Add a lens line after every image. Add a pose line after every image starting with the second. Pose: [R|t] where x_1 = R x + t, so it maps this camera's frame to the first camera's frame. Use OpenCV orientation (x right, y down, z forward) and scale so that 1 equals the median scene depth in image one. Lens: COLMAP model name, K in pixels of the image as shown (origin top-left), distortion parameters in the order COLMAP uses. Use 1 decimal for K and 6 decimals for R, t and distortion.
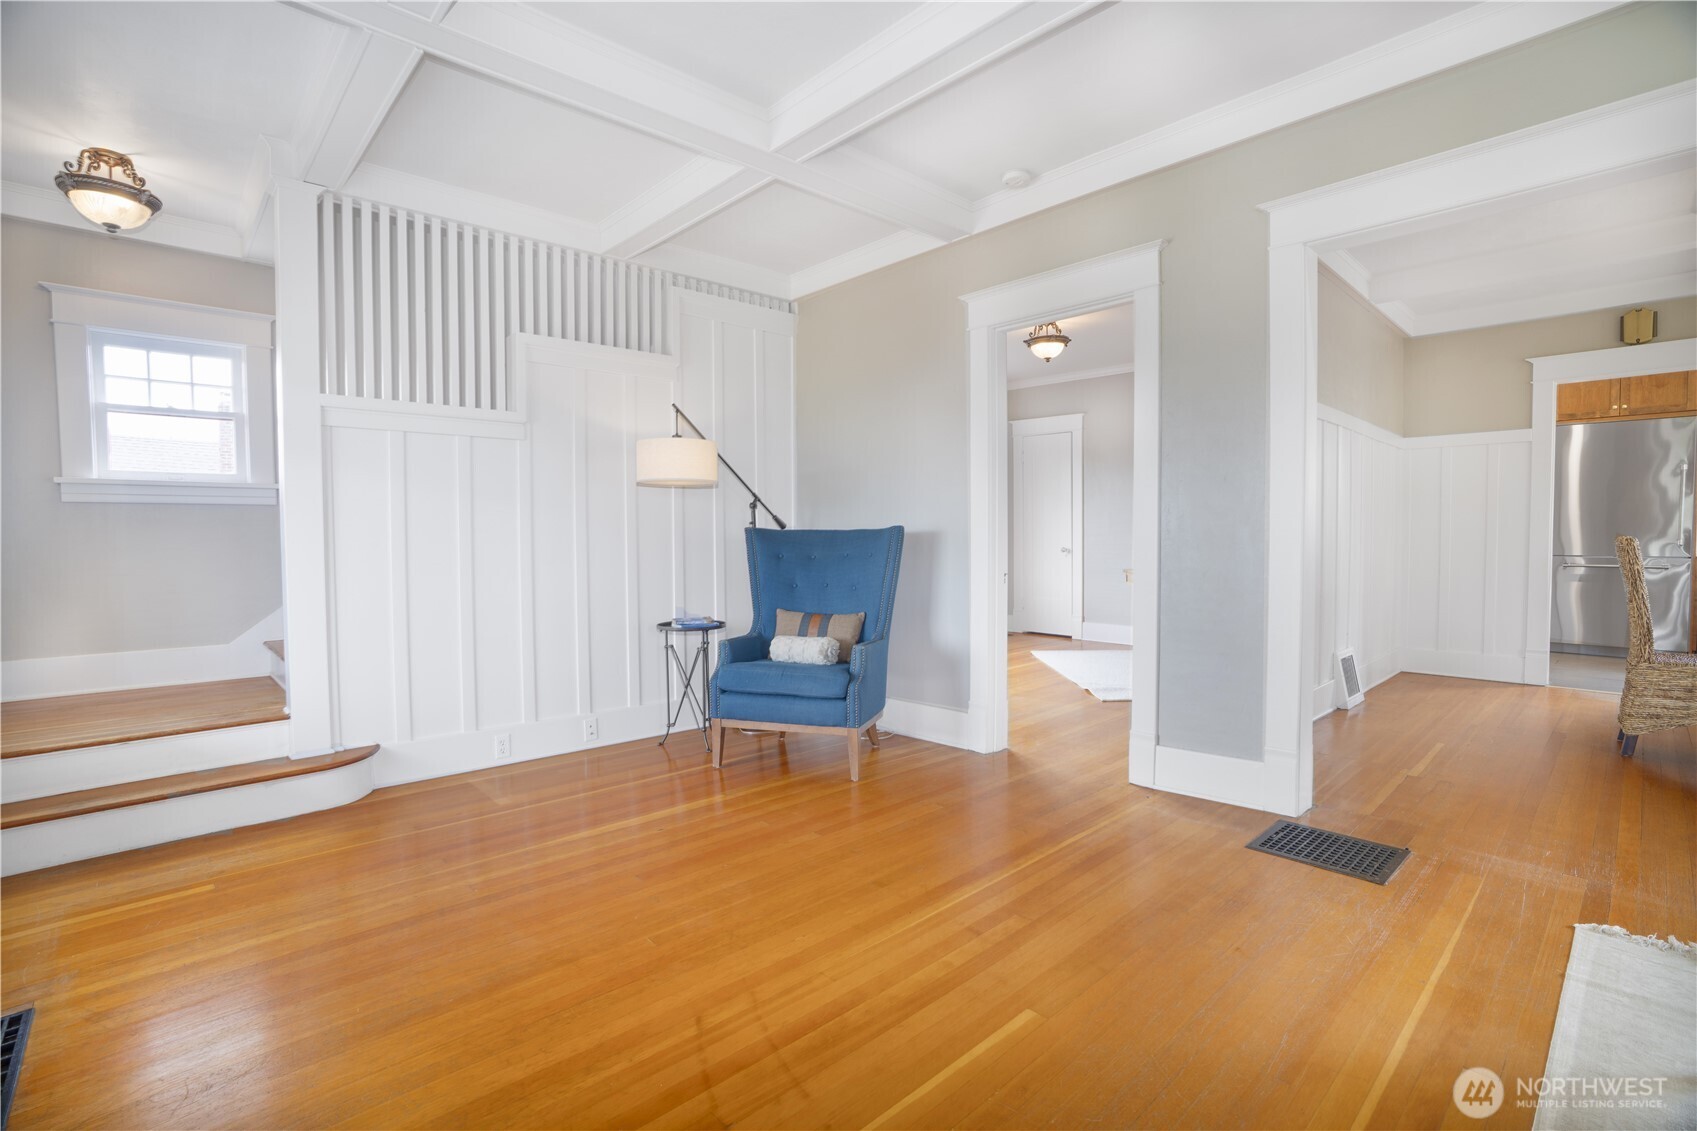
lens RADIAL K [[789.9, 0, 855.2], [0, 789.9, 562.9], [0, 0, 1]] dist [-0.058950, 0.026760]
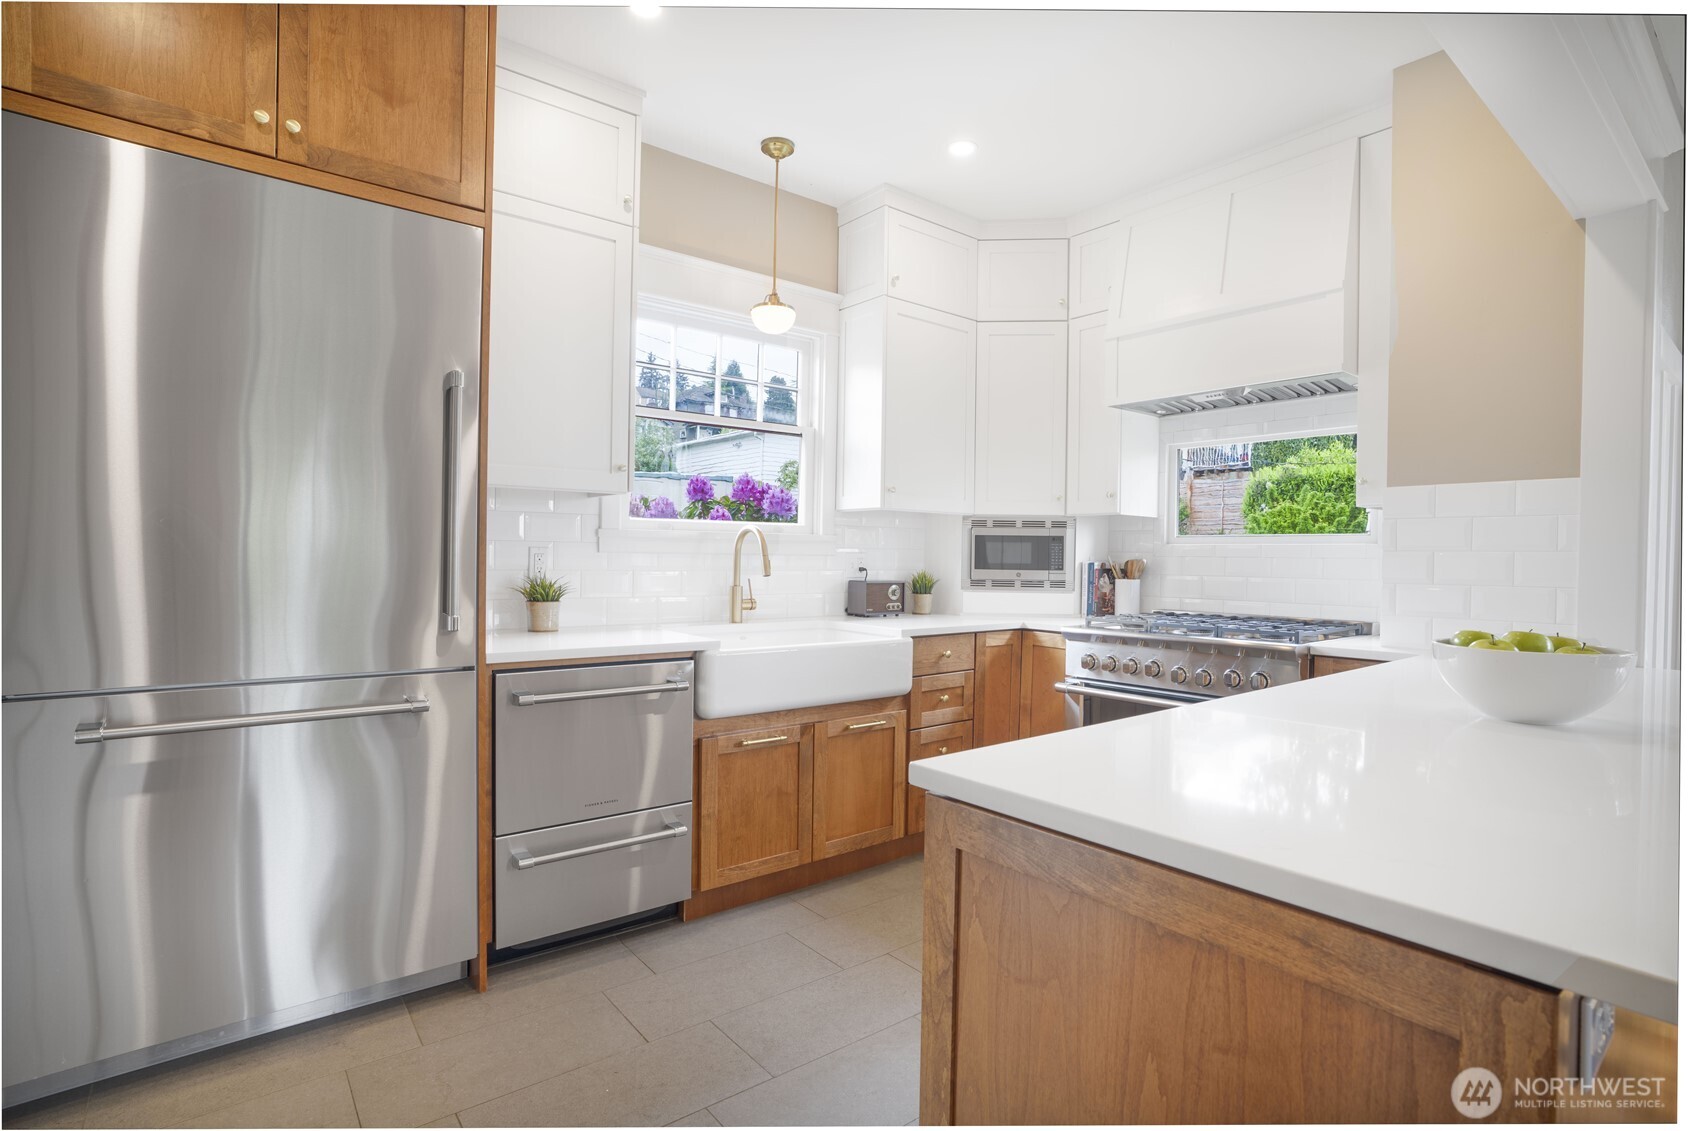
lens RADIAL K [[829.6, 0, 866.3], [0, 829.6, 561.4], [0, 0, 1]] dist [-0.014628, 0.000699]
pose [[0.072434, -0.001533, 0.997372, 1.356298], [0.019626, 0.999807, 0.000112, -0.088954], [-0.997180, 0.019567, 0.072450, 1.444406]]
